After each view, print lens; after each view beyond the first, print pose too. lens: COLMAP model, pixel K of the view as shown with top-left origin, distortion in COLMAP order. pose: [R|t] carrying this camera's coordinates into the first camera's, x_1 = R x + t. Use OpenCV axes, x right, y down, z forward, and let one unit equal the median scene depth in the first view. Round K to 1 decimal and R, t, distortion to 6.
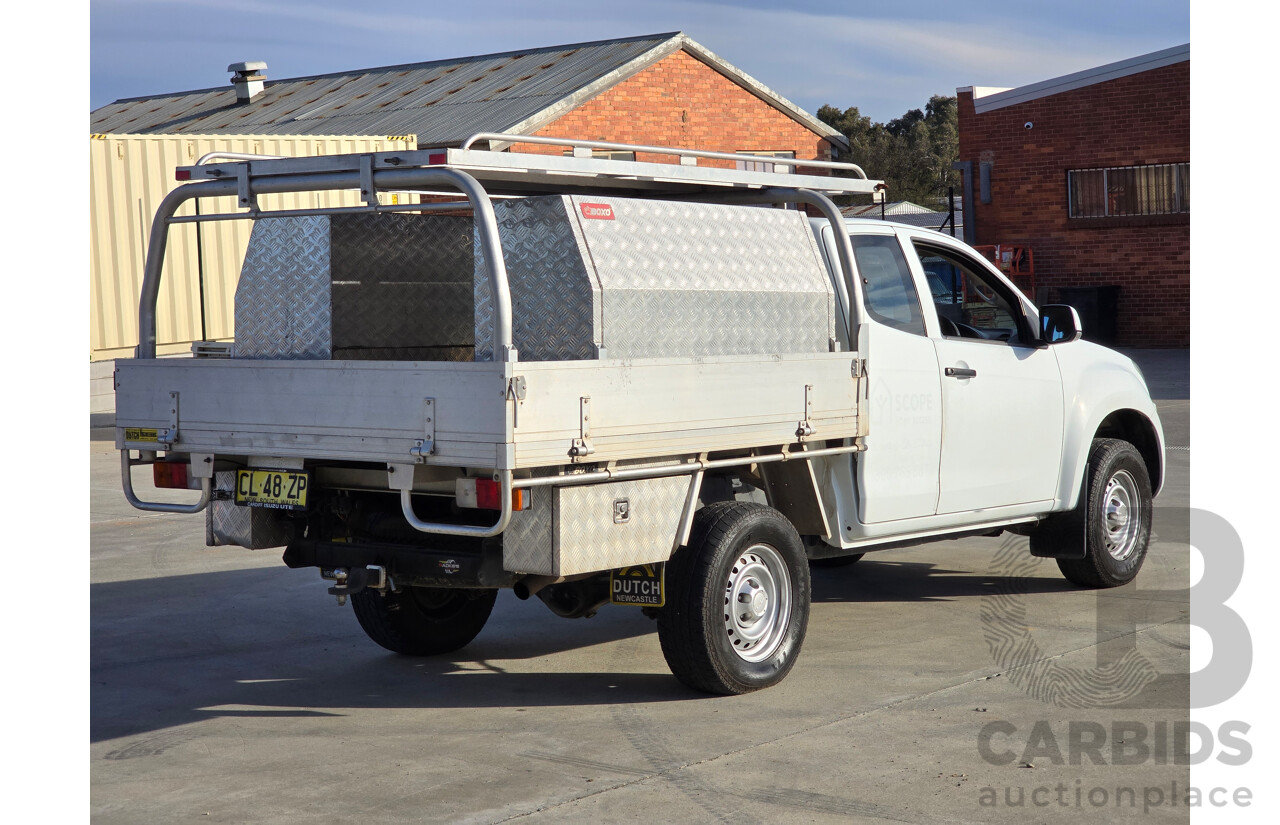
lens RADIAL K [[2111.8, 0, 640.0], [0, 2111.8, 412.5], [0, 0, 1]] dist [0.025033, 0.052930]
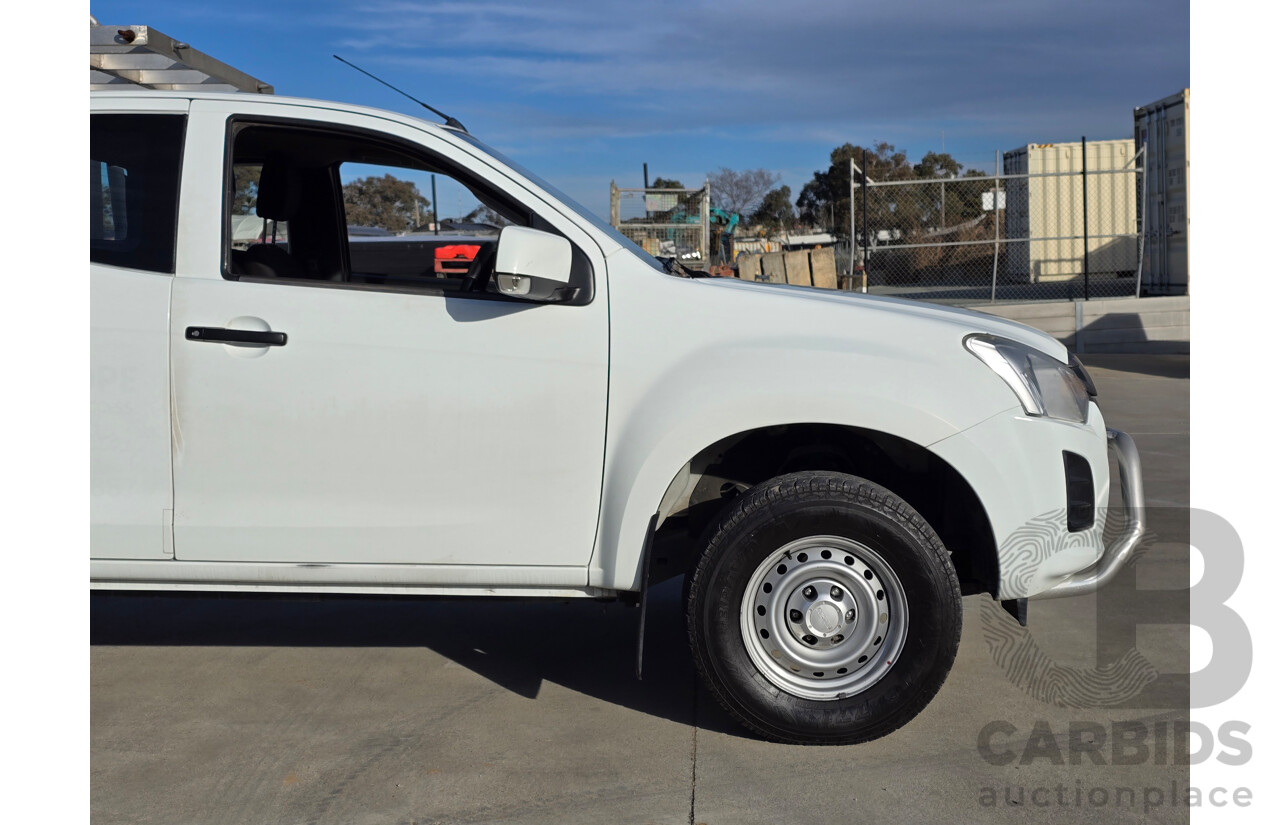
lens RADIAL K [[1528.5, 0, 640.0], [0, 1528.5, 412.5], [0, 0, 1]] dist [0.259901, -0.783669]
pose [[0.597949, 0.086653, -0.796837, 0.714302], [-0.046969, 0.996219, 0.073090, -0.043144], [0.800157, -0.006278, 0.599758, 1.016937]]
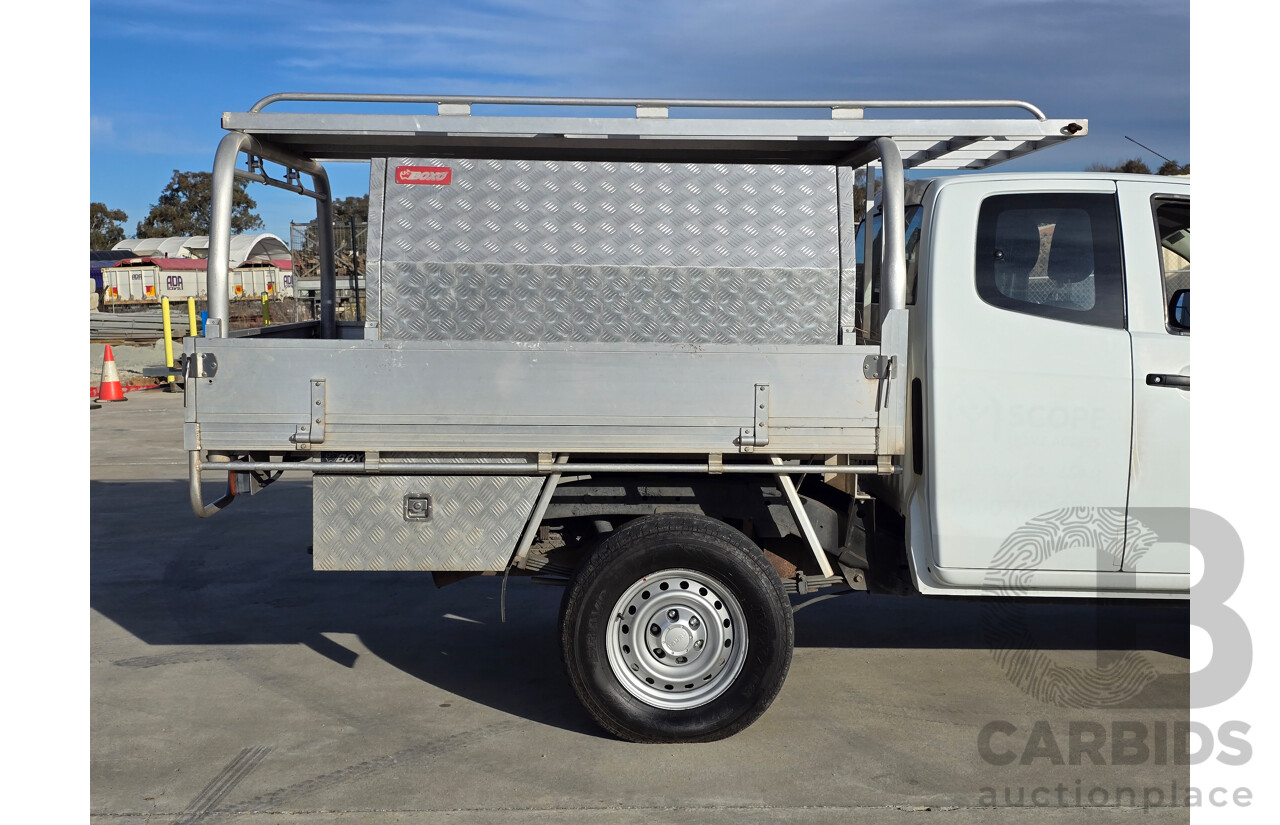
lens RADIAL K [[1528.5, 0, 640.0], [0, 1528.5, 412.5], [0, 0, 1]] dist [0.259901, -0.783669]
pose [[0.645217, 0.077120, -0.760097, 0.537440], [-0.051405, 0.997020, 0.057523, -0.036159], [0.762268, 0.001958, 0.647258, 0.632206]]
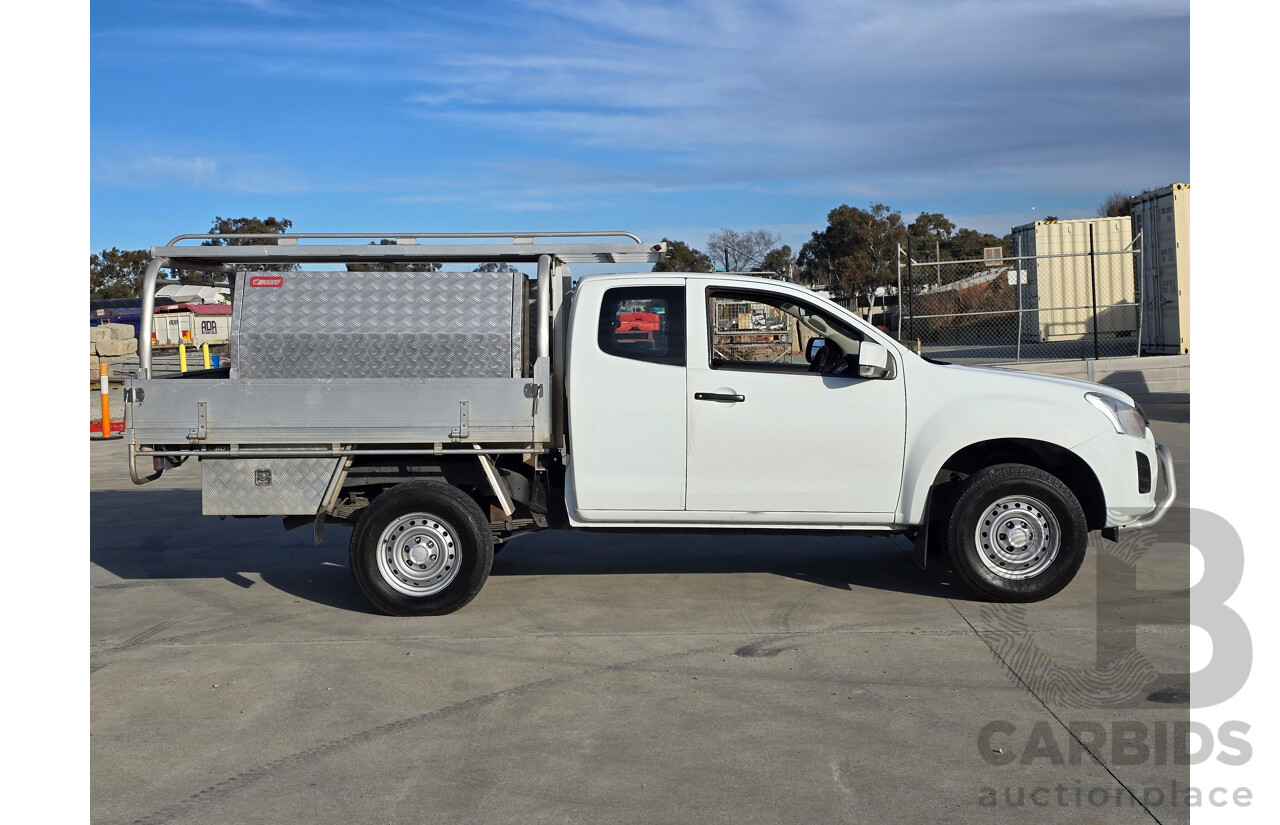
lens RADIAL K [[1590.8, 0, 635.9], [0, 1590.8, 391.7], [0, 0, 1]] dist [0.254426, -0.846211]
pose [[0.612240, 0.041186, -0.789599, 1.049872], [-0.037080, 0.999039, 0.023359, -0.051620], [0.789802, 0.014978, 0.613179, 0.486878]]
